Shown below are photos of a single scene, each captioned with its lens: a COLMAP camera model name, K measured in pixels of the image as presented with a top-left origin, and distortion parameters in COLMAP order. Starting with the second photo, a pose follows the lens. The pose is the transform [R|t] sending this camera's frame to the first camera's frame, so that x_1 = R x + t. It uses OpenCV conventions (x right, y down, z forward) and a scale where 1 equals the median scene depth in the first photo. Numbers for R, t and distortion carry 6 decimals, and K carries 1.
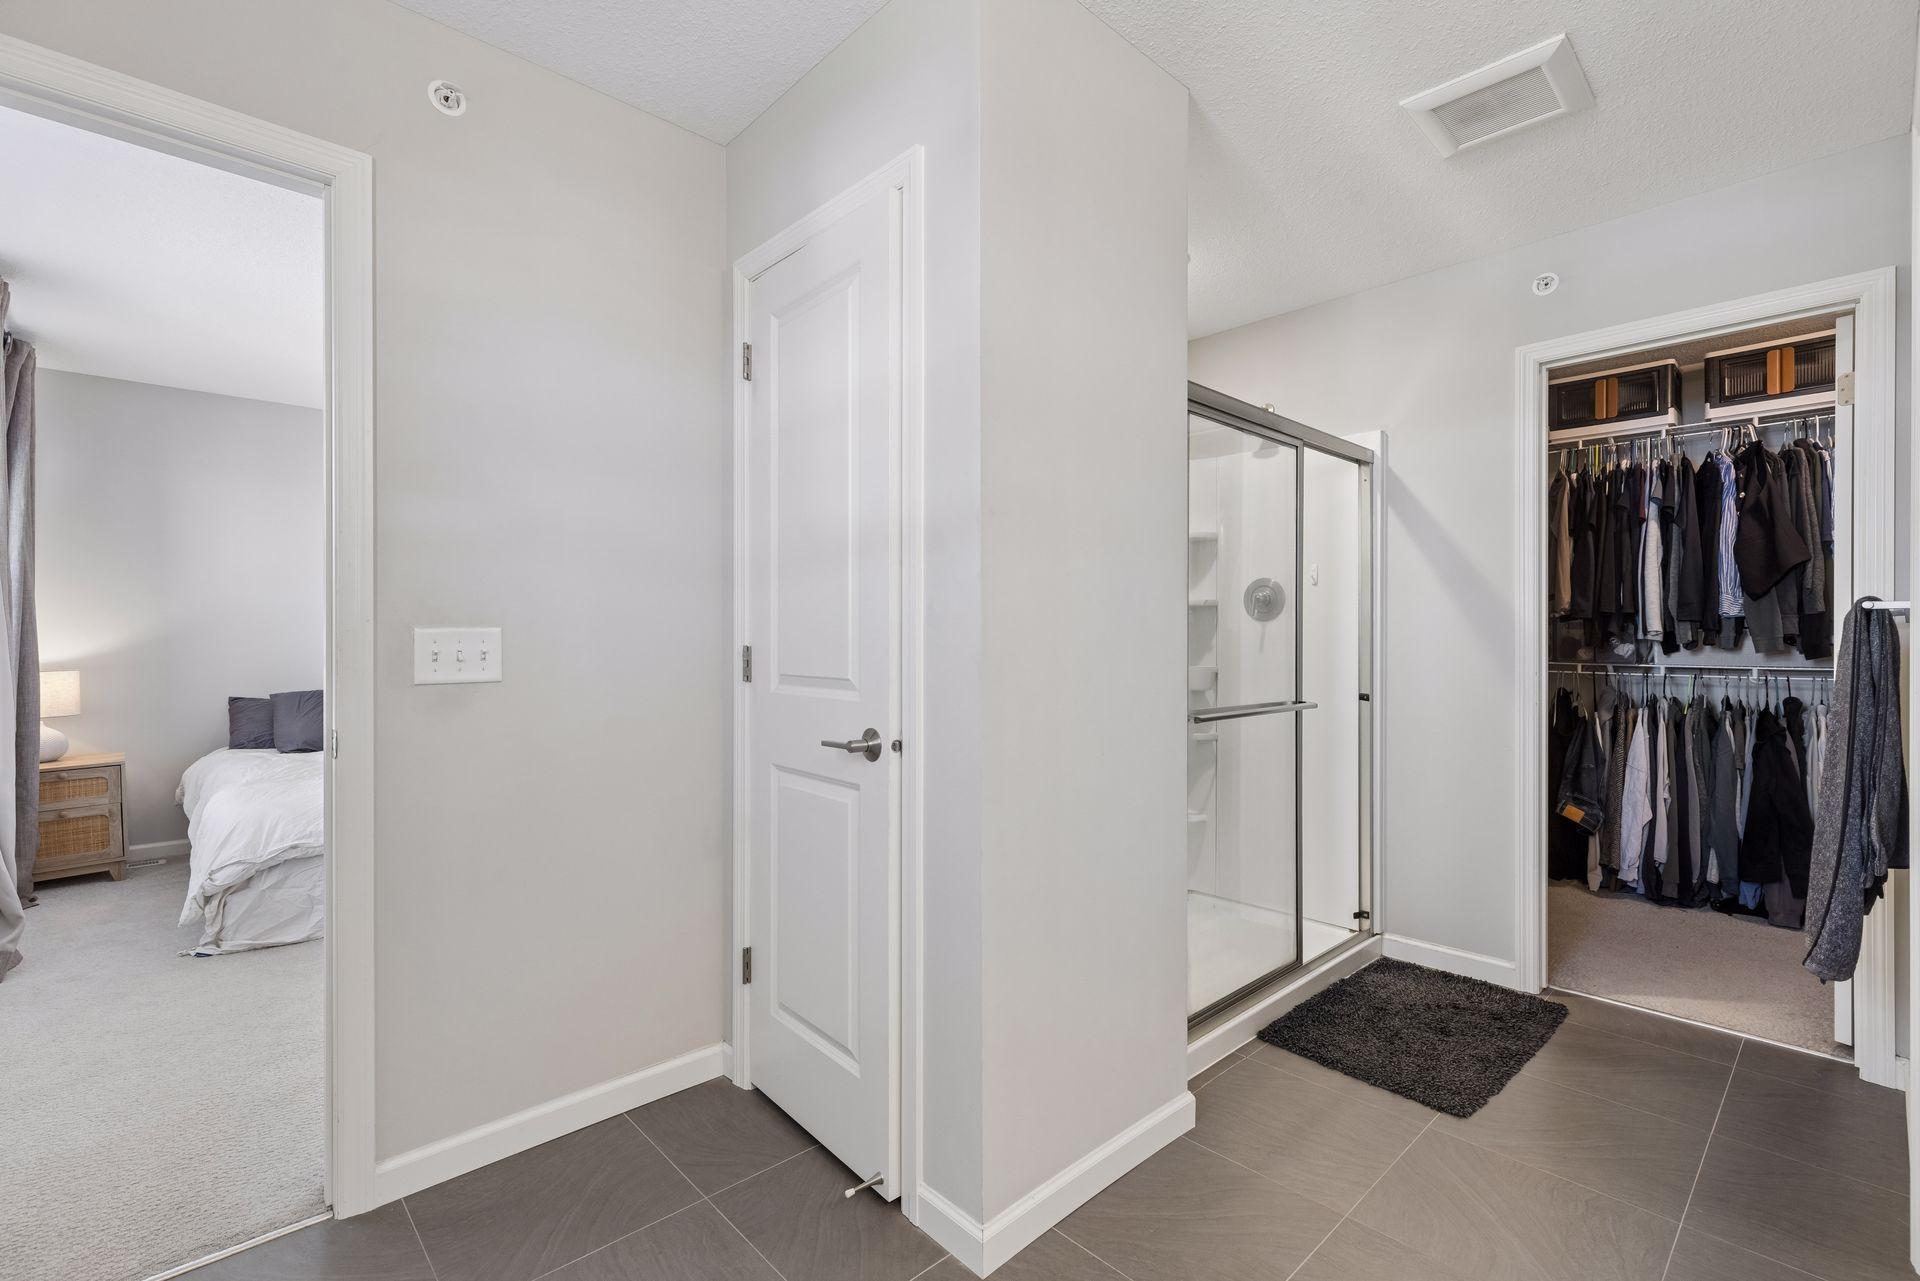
lens RADIAL K [[854.0, 0, 956.6], [0, 854.0, 641.5], [0, 0, 1]] dist [-0.000741, -0.000078]
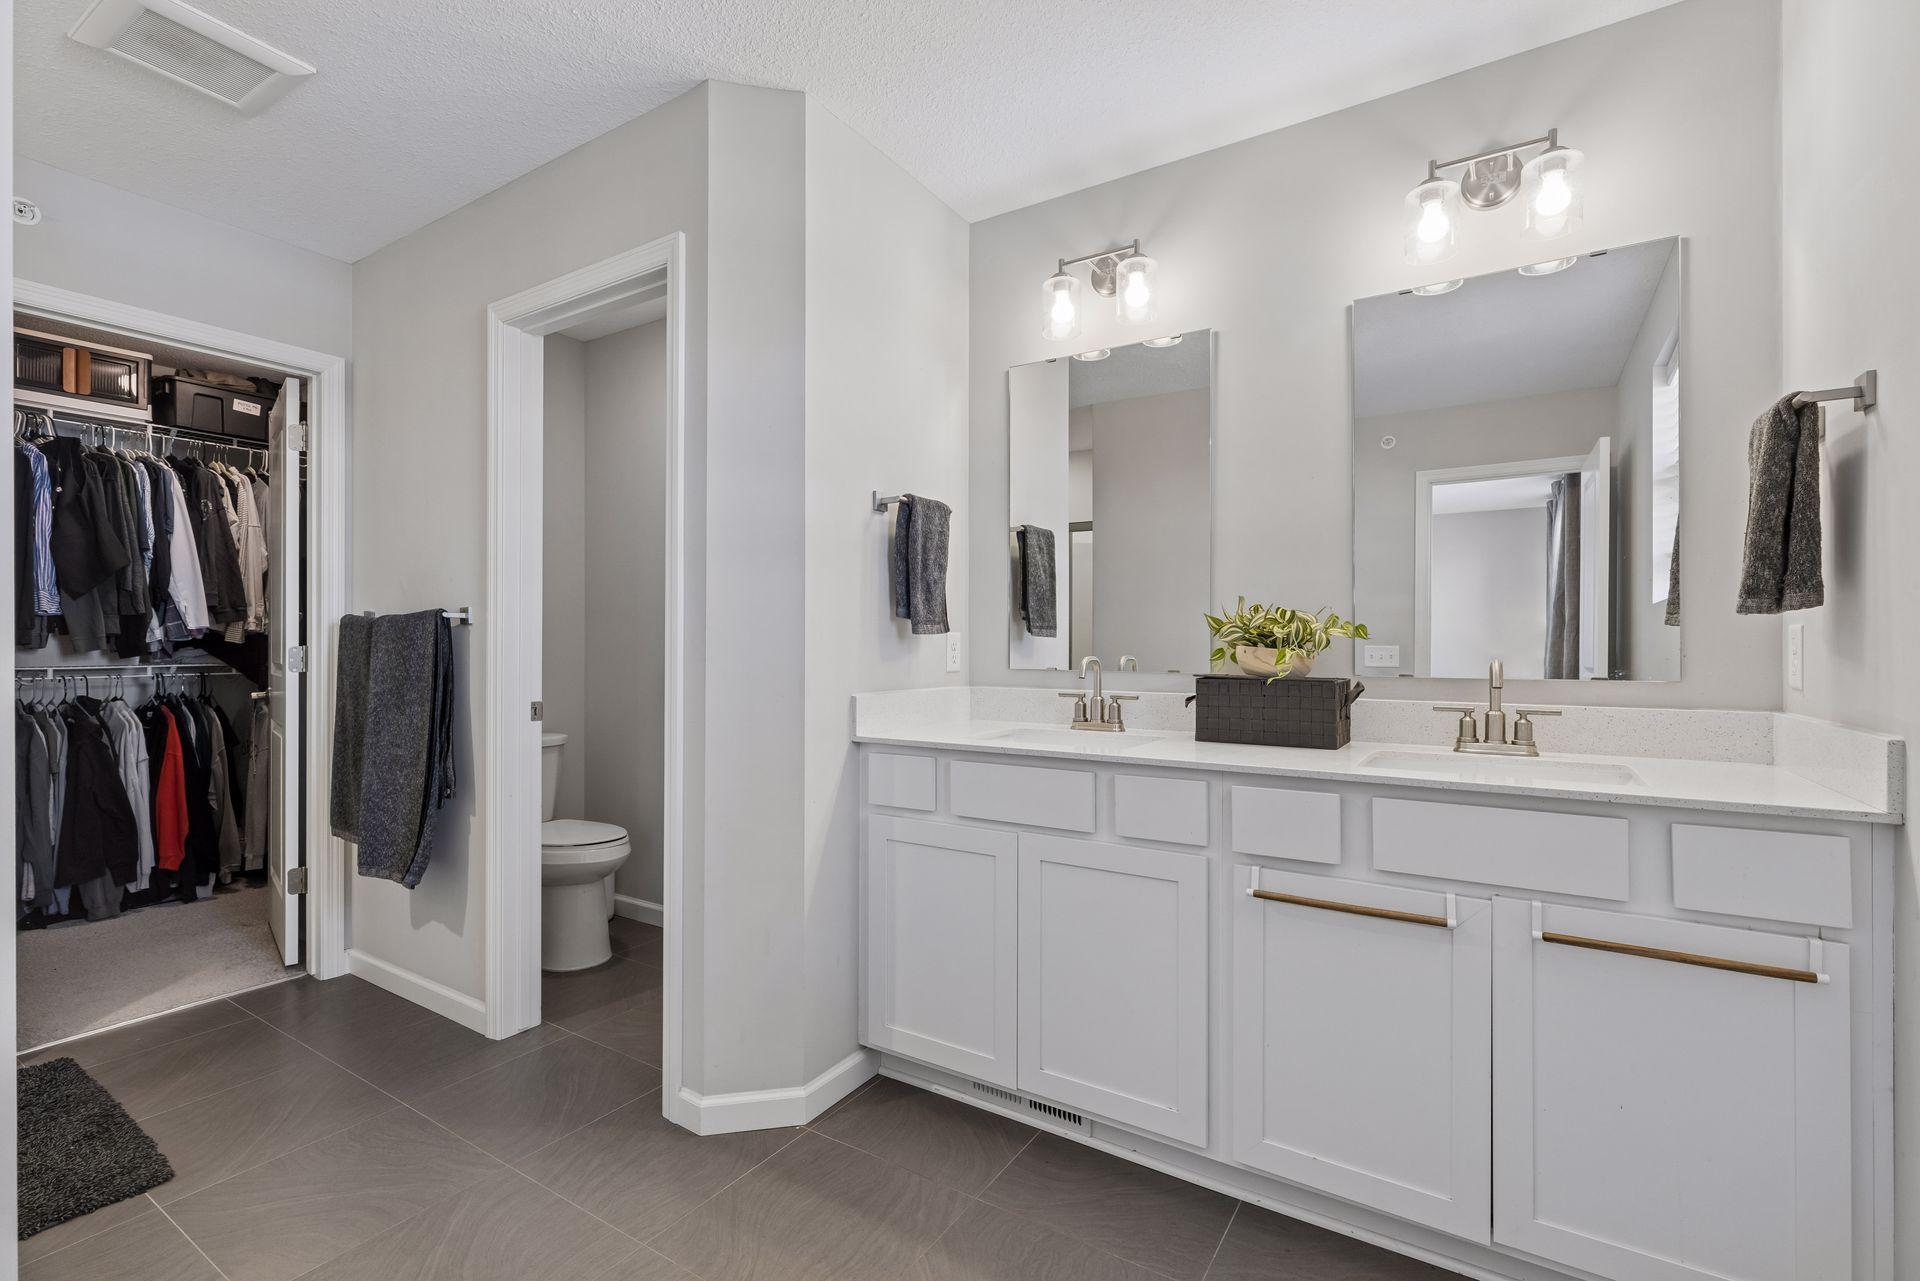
lens RADIAL K [[854.0, 0, 957.0], [0, 854.0, 640.9], [0, 0, 1]] dist [-0.000741, -0.000078]
pose [[-0.252610, 0.002130, 0.967566, -0.274668], [0.001591, 0.999997, -0.001786, 0.003643], [-0.967567, 0.001088, -0.252613, 0.259017]]
